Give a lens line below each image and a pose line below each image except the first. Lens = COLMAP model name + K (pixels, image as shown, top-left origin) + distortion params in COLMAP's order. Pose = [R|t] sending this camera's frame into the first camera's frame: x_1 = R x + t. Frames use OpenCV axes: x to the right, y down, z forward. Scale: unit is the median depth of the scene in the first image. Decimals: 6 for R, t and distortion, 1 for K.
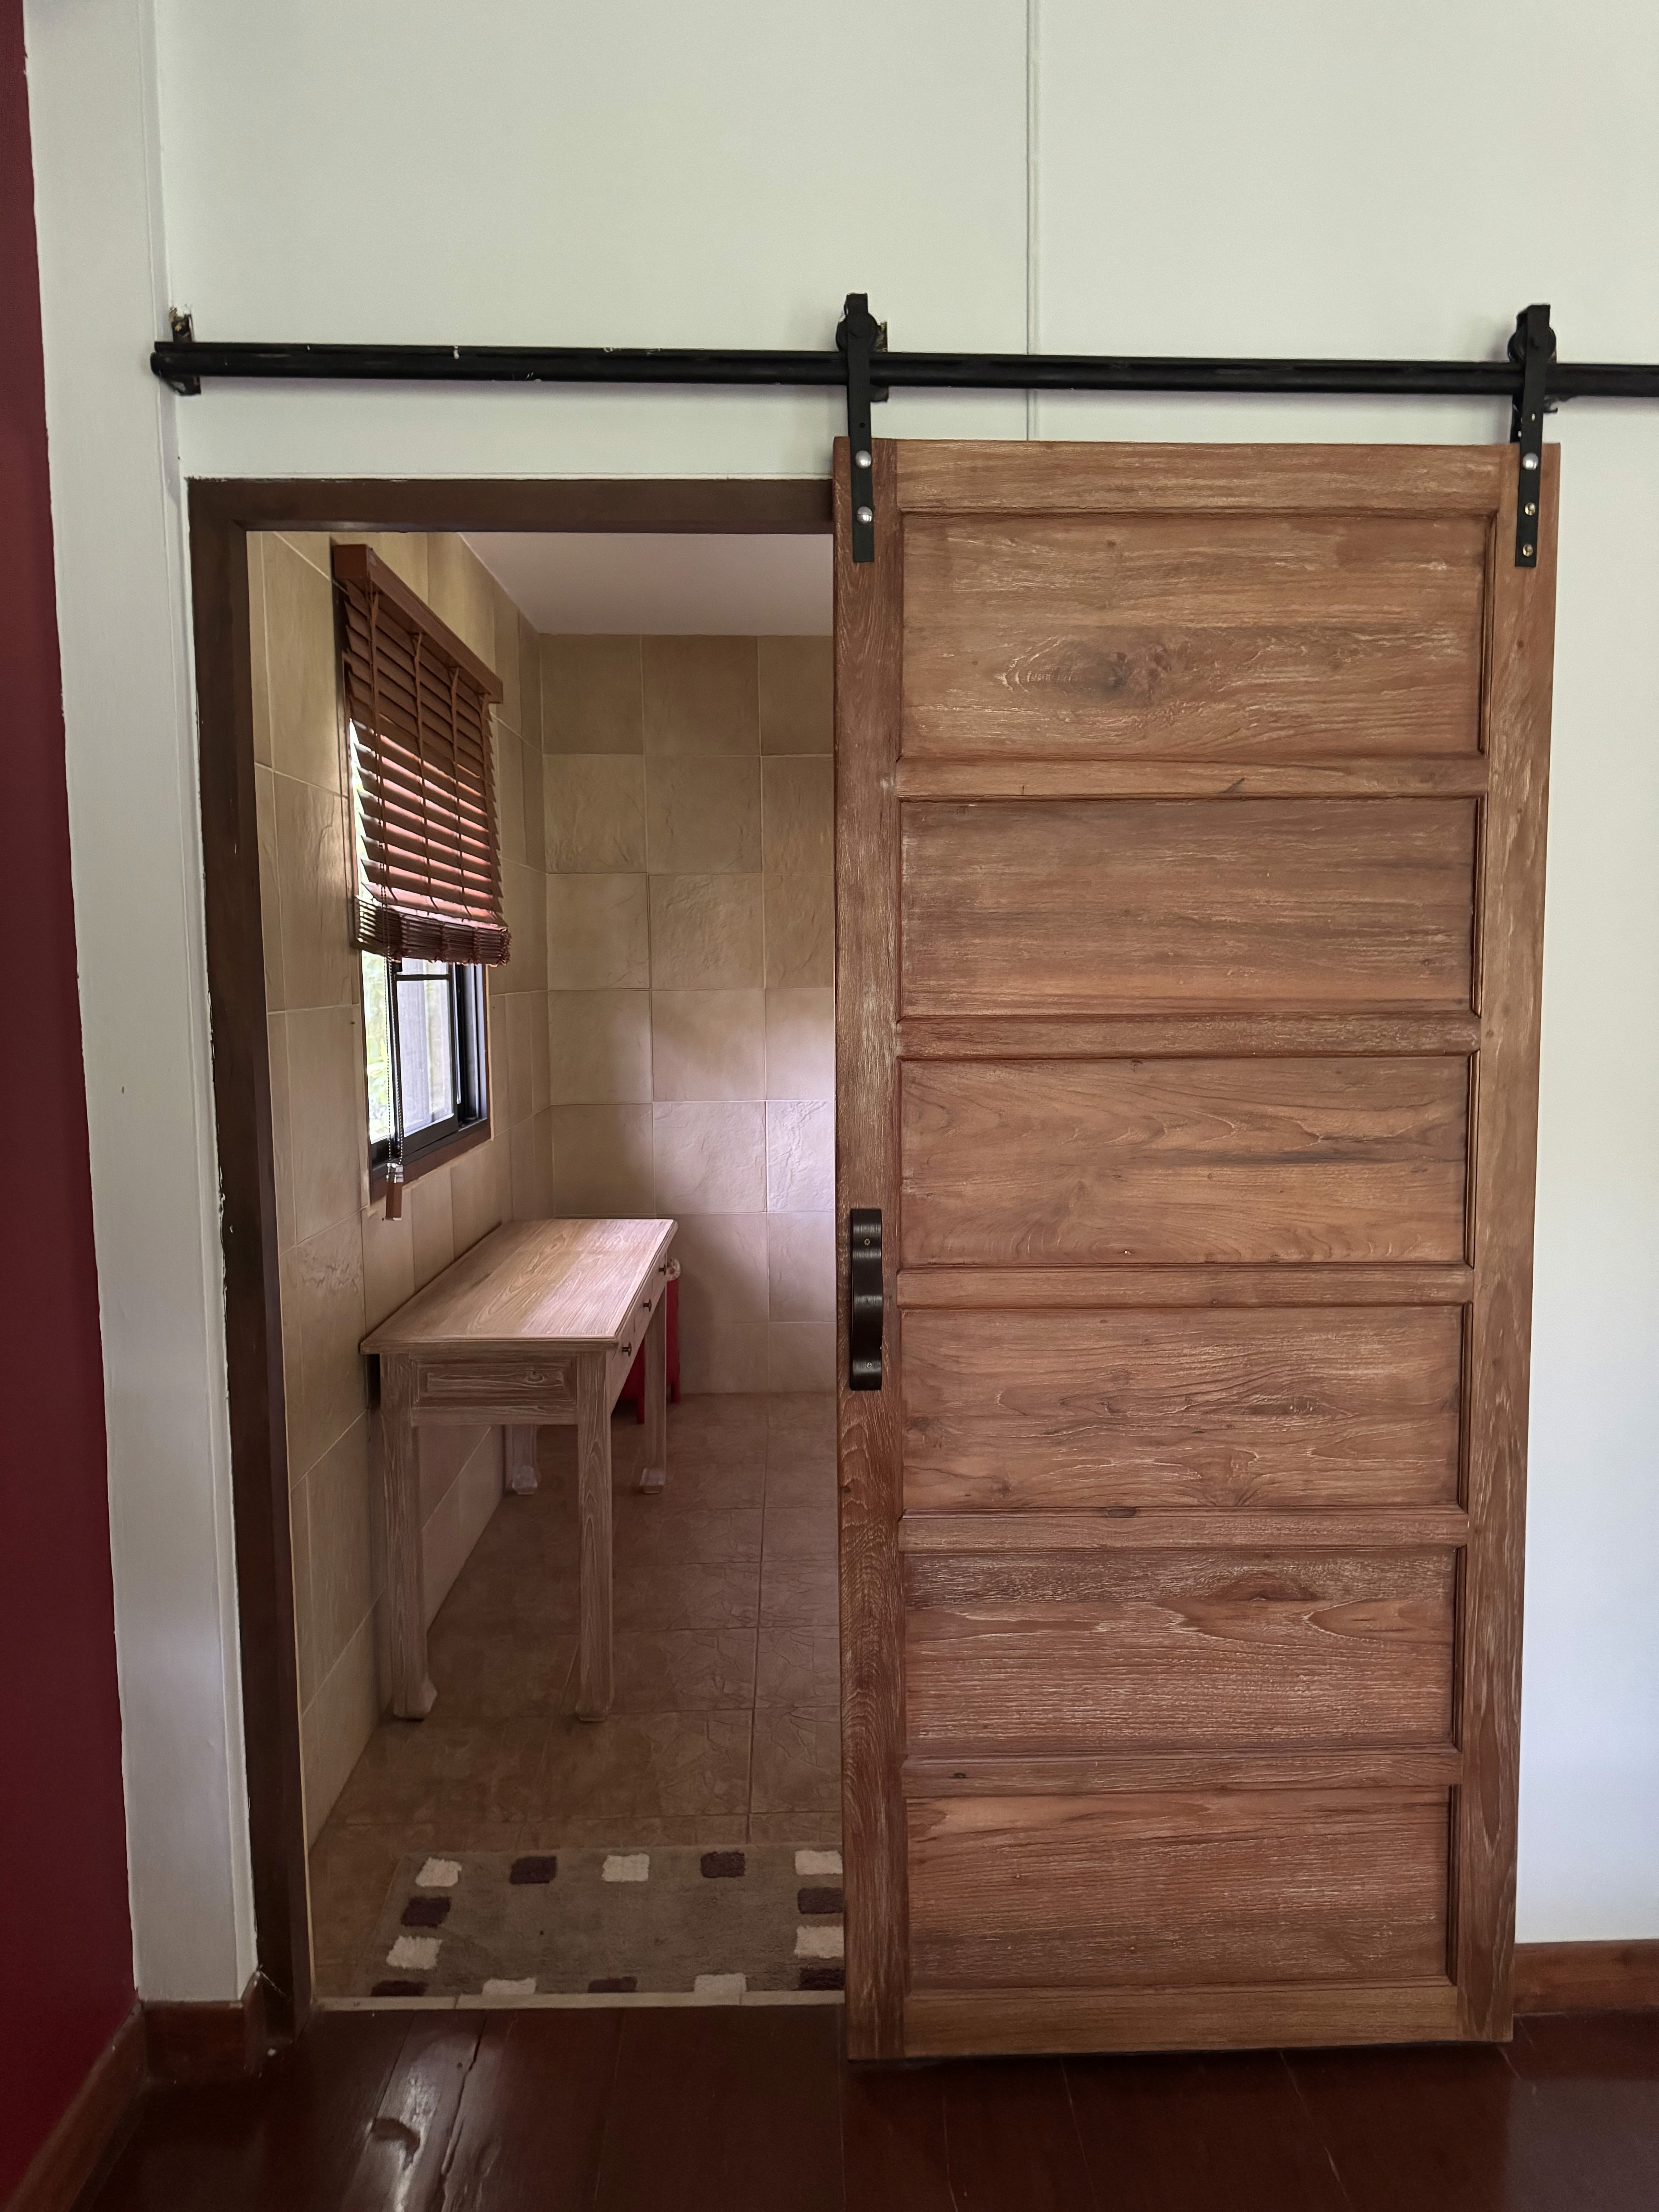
lens RADIAL K [[1562.3, 0, 831.5], [0, 1562.3, 1111.3], [0, 0, 1]] dist [0.053414, -0.067857]
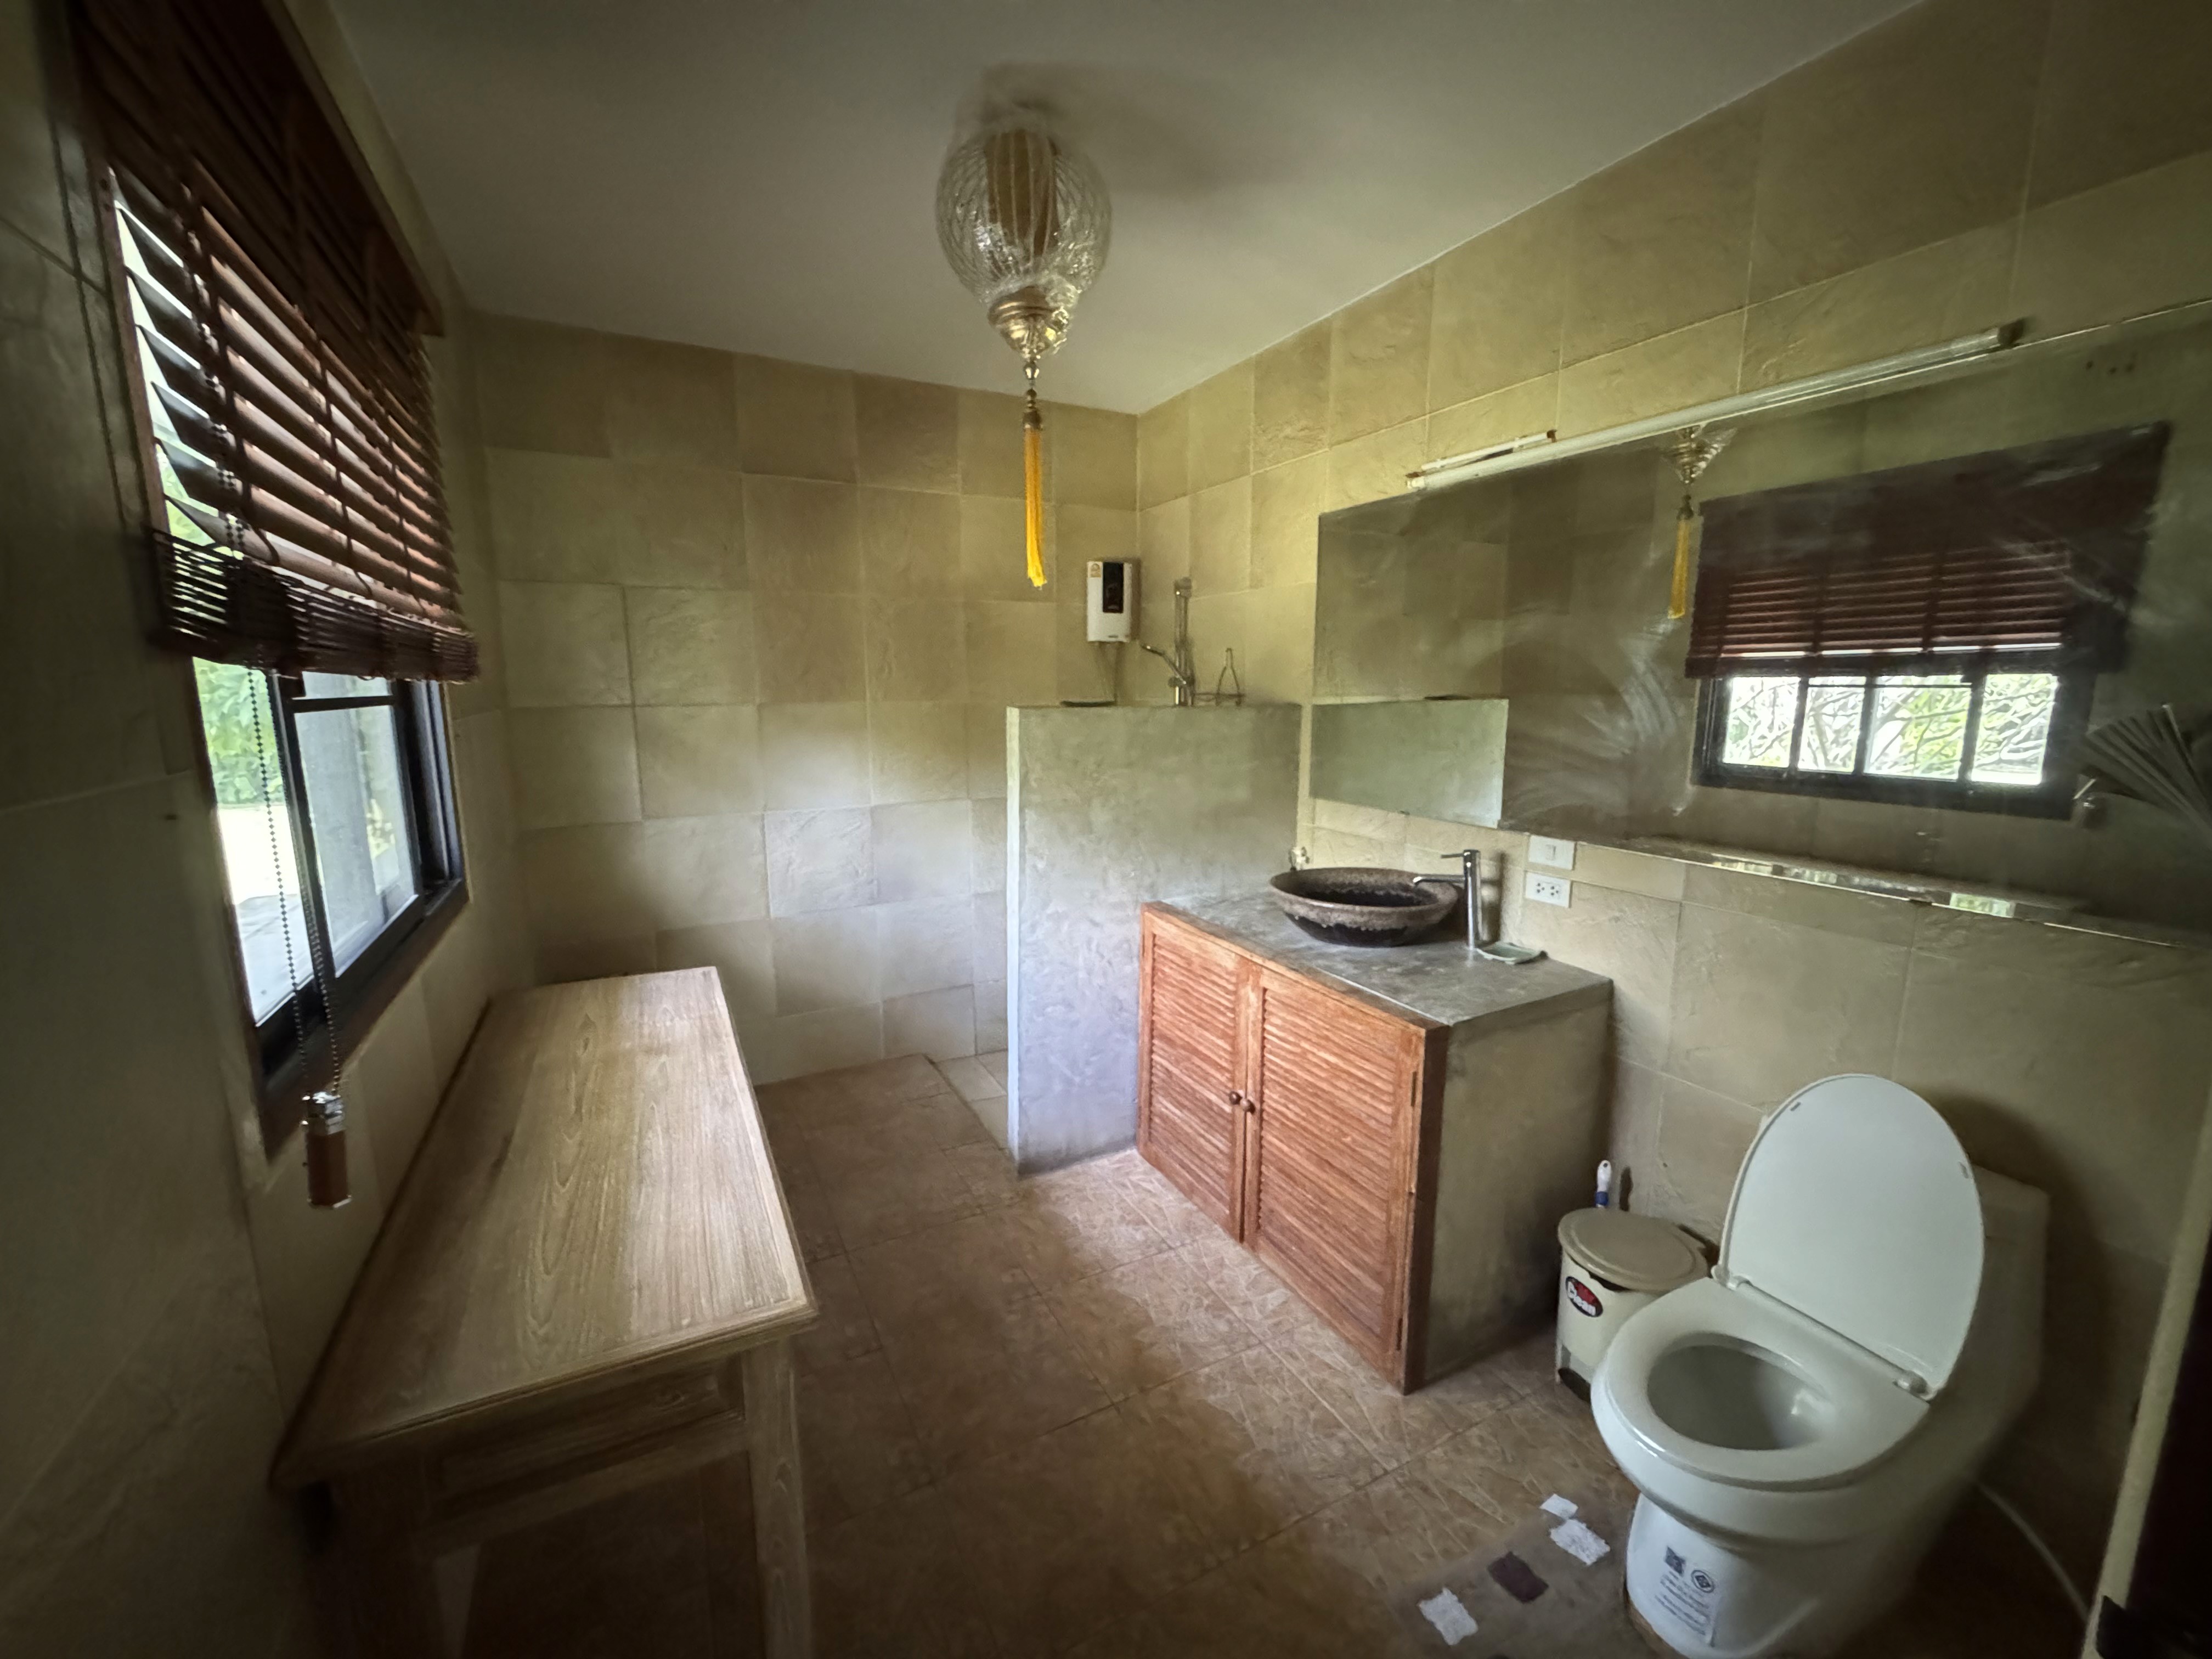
lens RADIAL K [[884.5, 0, 1108.1], [0, 884.5, 816.5], [0, 0, 1]] dist [-0.005345, 0.000835]
pose [[0.891727, -0.061389, 0.448391, -0.127289], [0.035030, 0.997148, 0.066855, -0.044756], [-0.451216, -0.043909, 0.891334, 0.462546]]
